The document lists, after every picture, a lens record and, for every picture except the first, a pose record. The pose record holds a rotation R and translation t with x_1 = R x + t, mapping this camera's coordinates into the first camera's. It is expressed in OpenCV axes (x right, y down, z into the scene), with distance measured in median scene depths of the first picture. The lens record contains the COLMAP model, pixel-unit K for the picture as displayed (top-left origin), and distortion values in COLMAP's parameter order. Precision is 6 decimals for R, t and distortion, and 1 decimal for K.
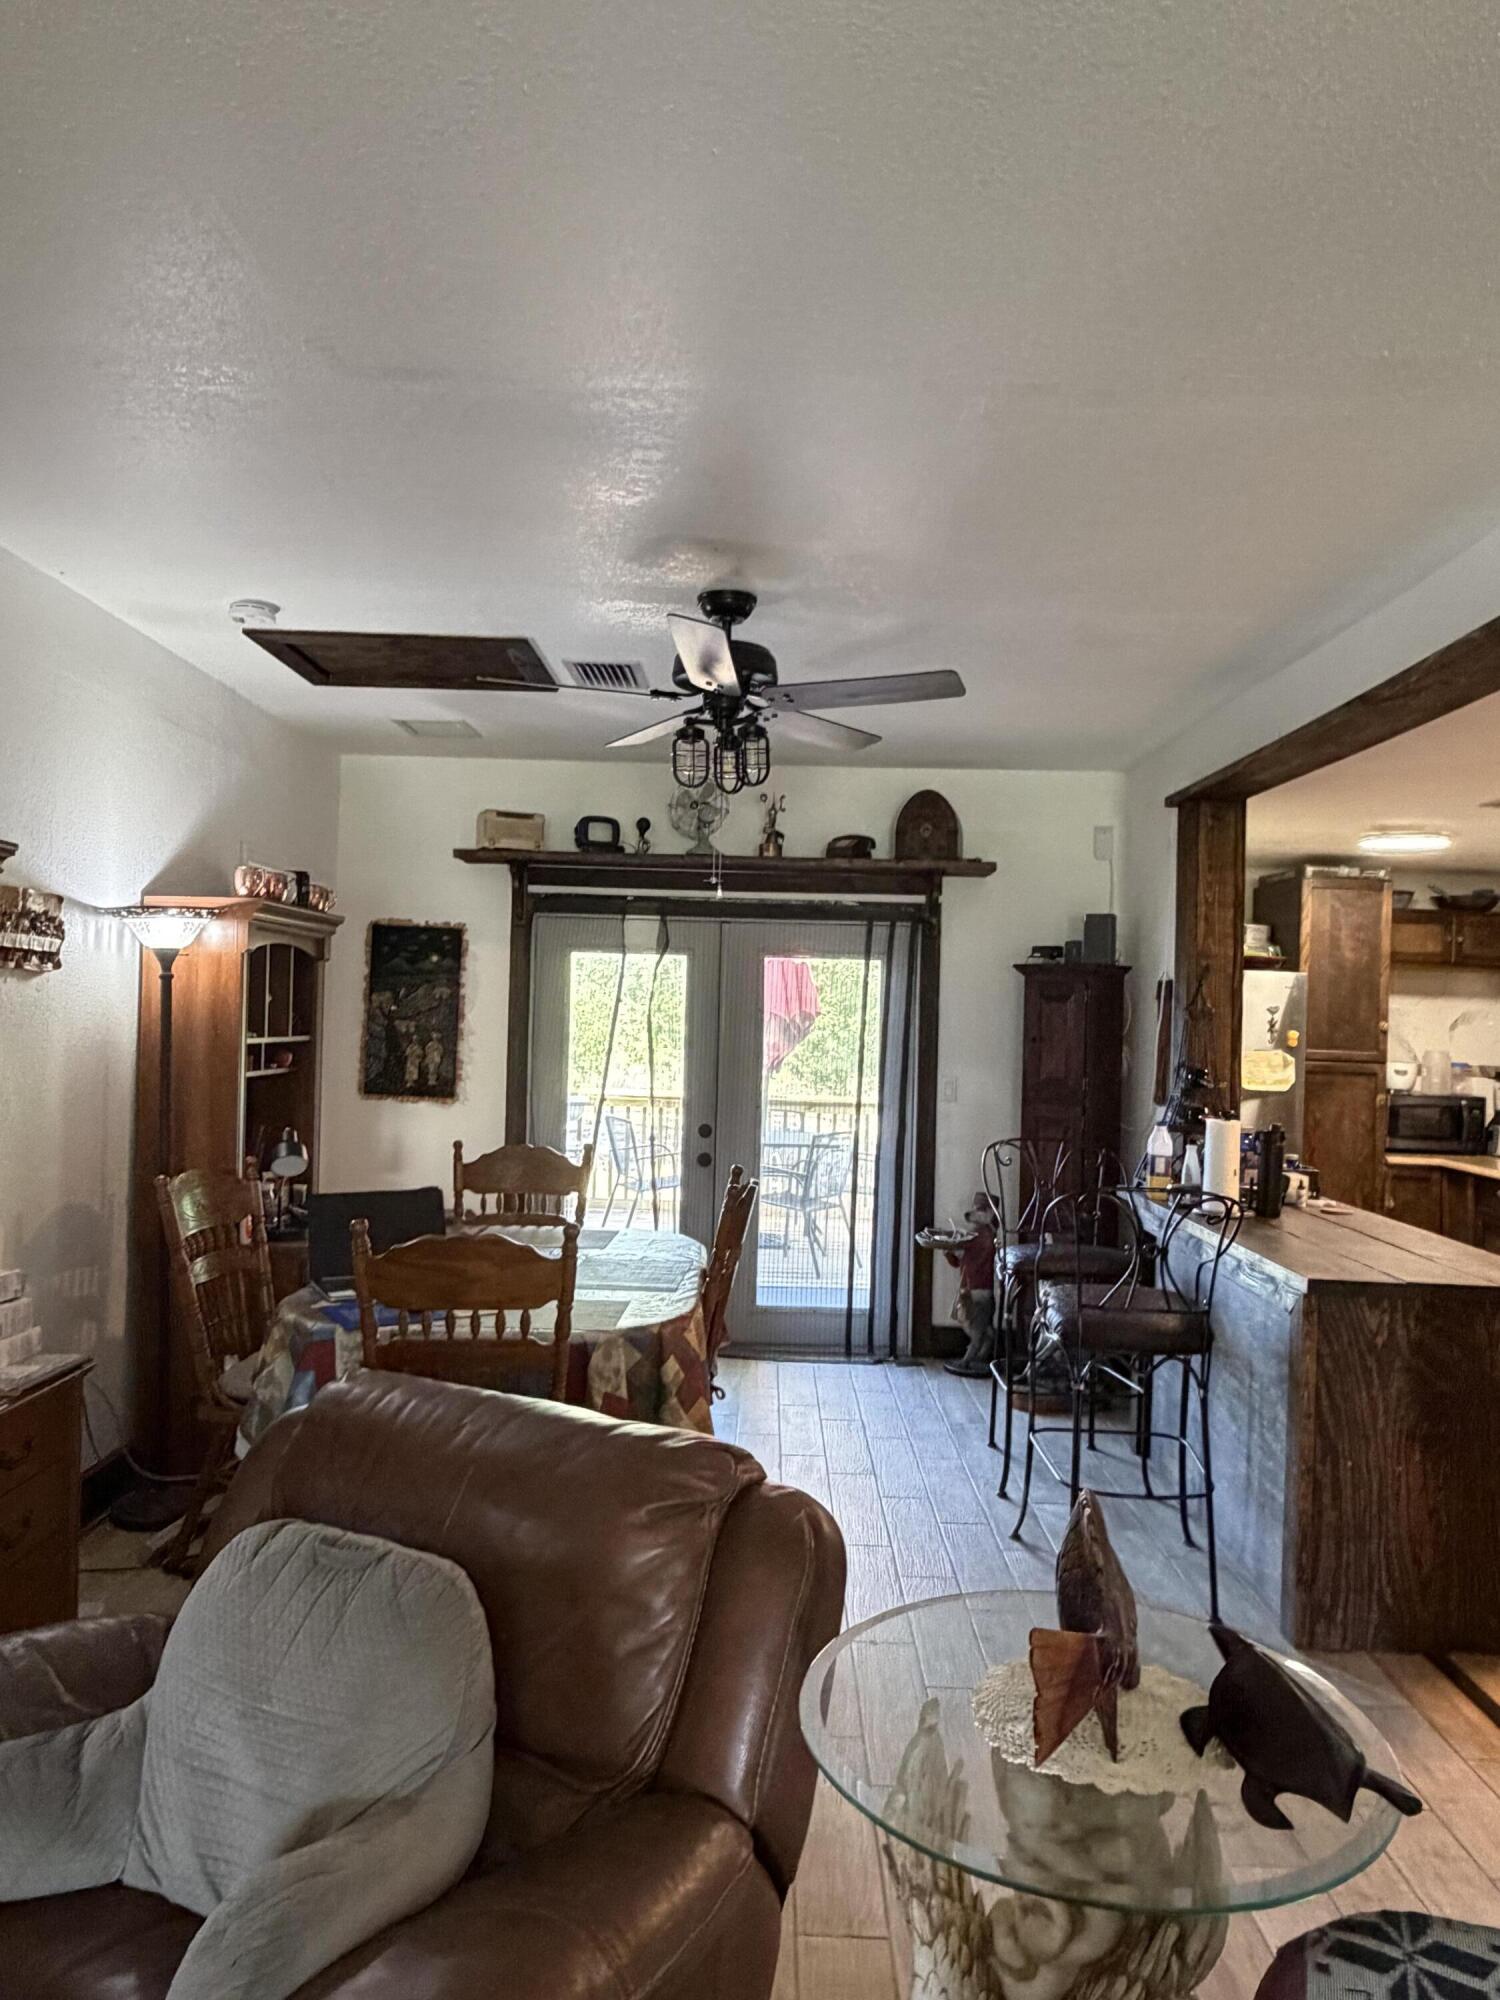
lens RADIAL K [[1356.2, 0, 750.0], [0, 1356.2, 1000.0], [0, 0, 1]] dist [-0.000717, 0.000280]
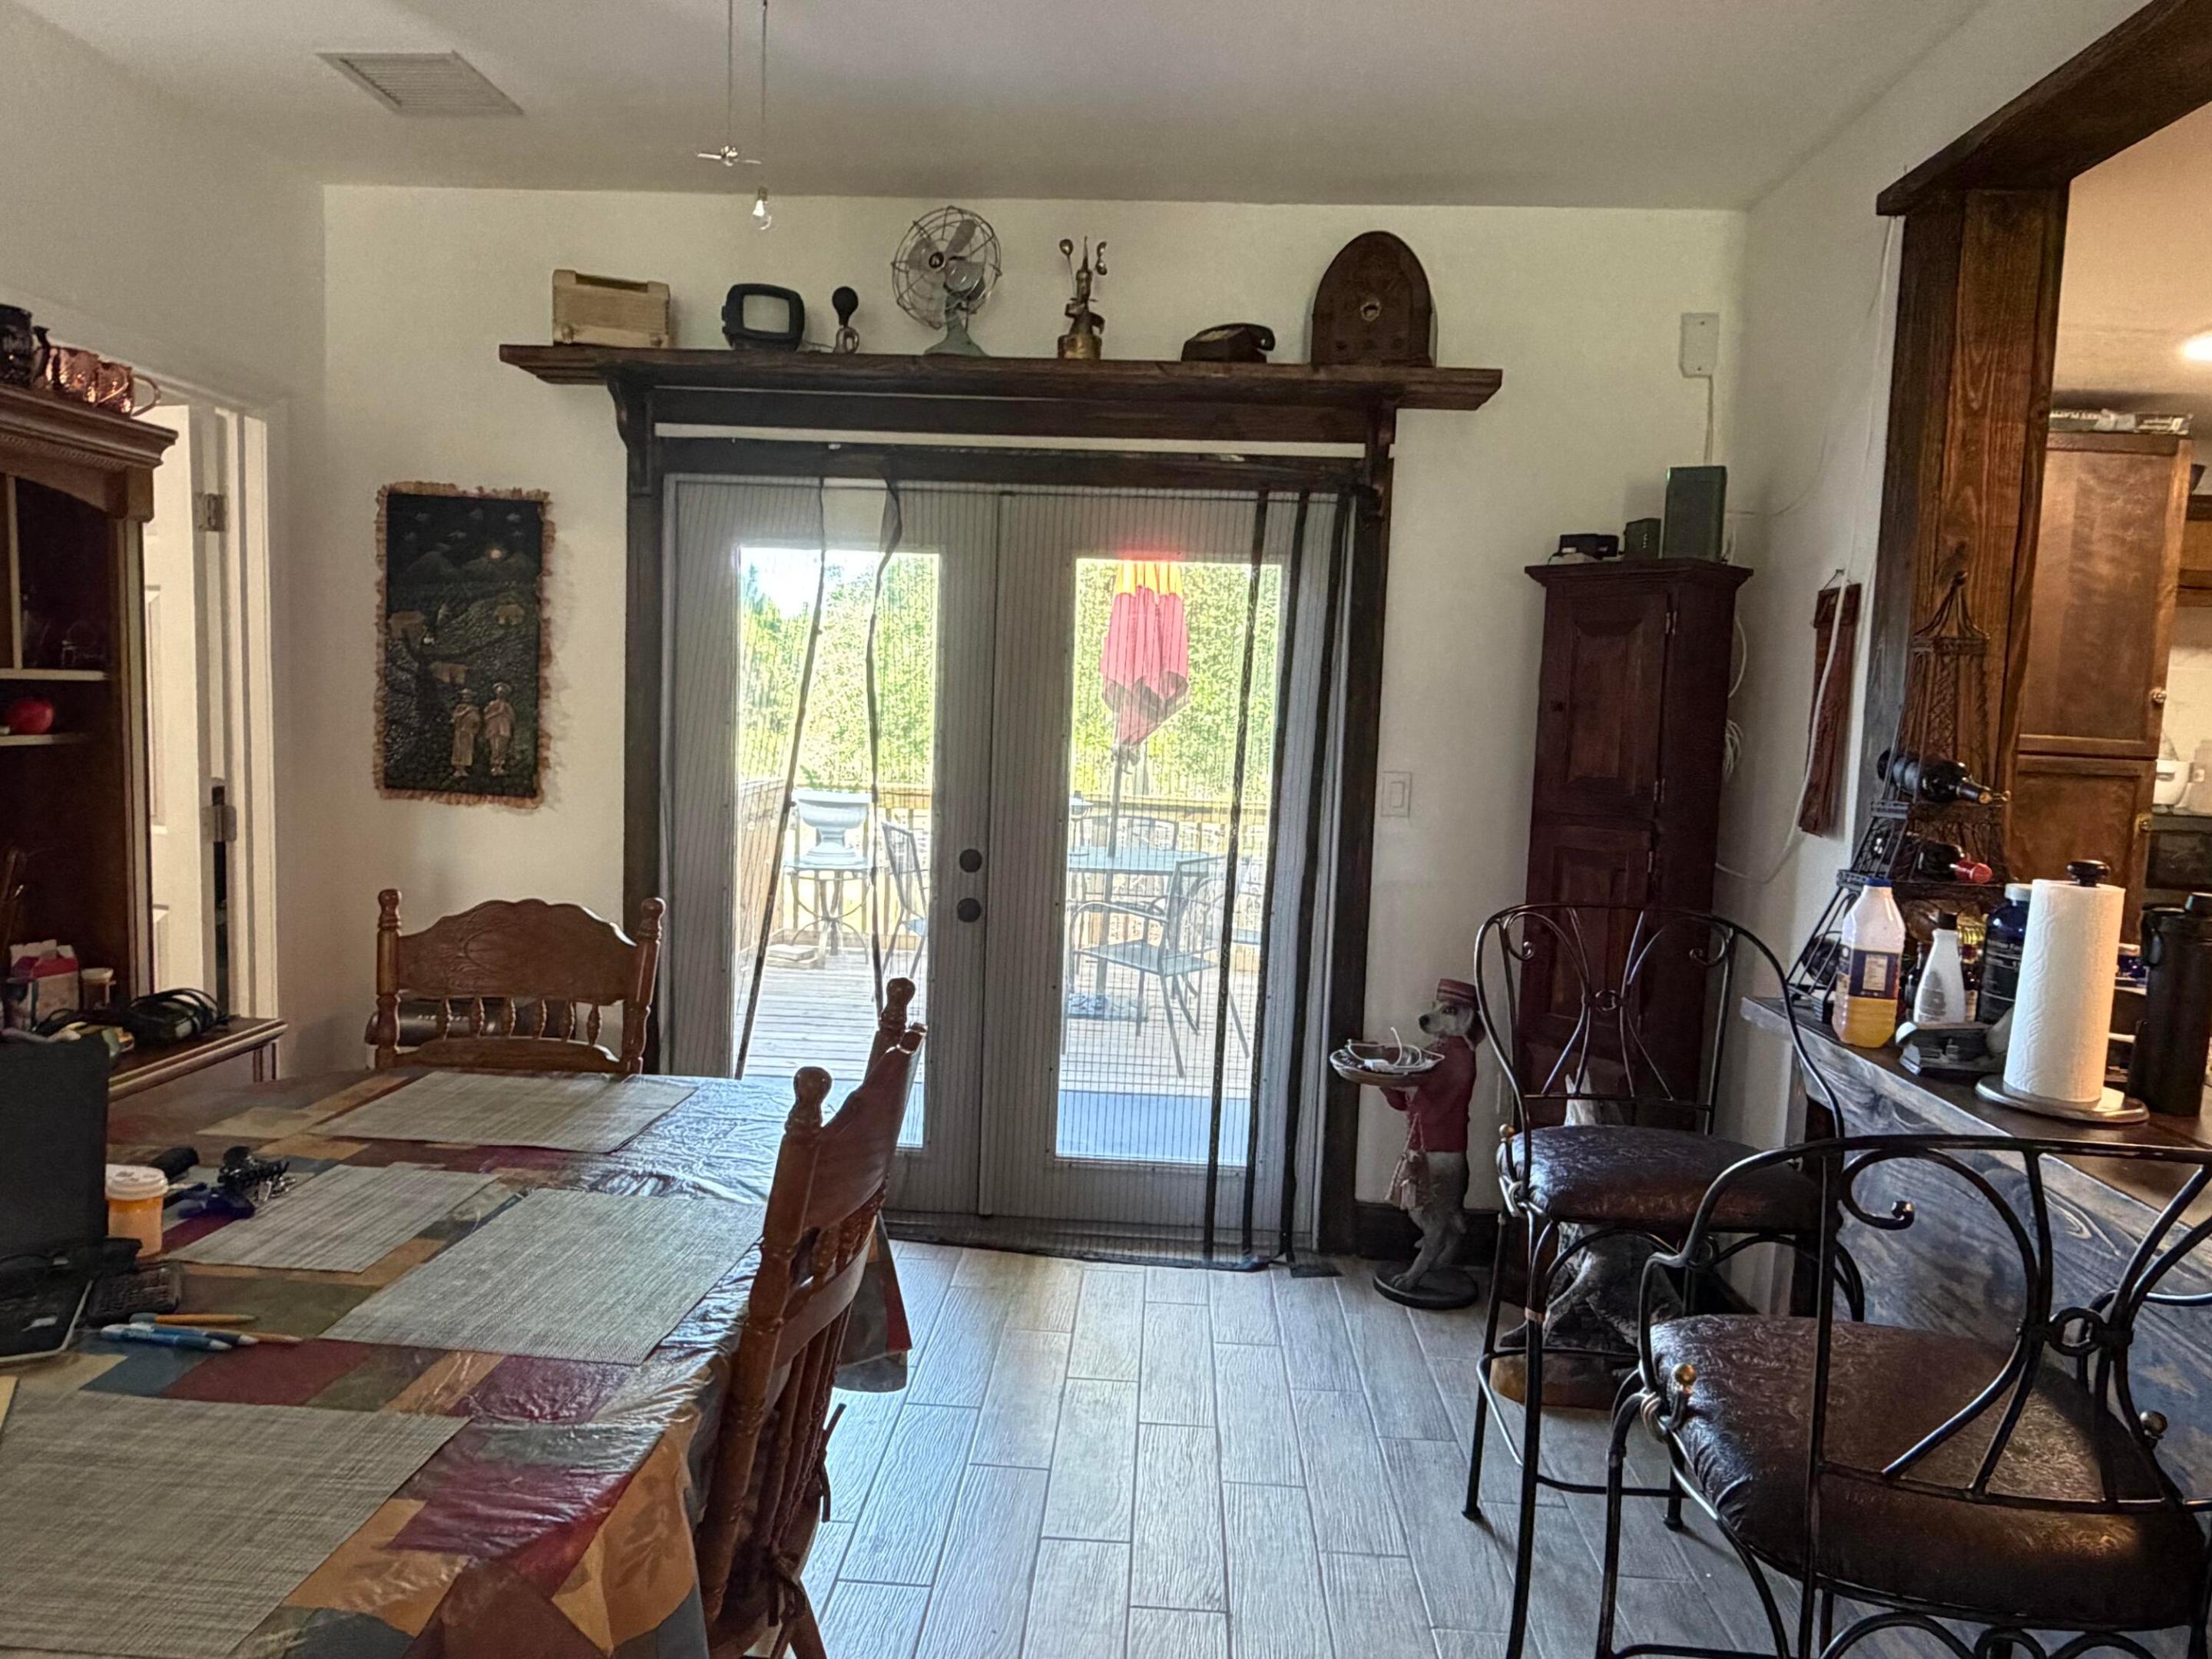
lens RADIAL K [[1499.9, 0, 1091.7], [0, 1499.9, 837.7], [0, 0, 1]] dist [-0.000717, 0.000280]
pose [[0.999054, 0.015105, -0.040769, 0.046152], [-0.010926, 0.994842, 0.100851, 0.022297], [0.042082, -0.100310, 0.994066, 0.377163]]
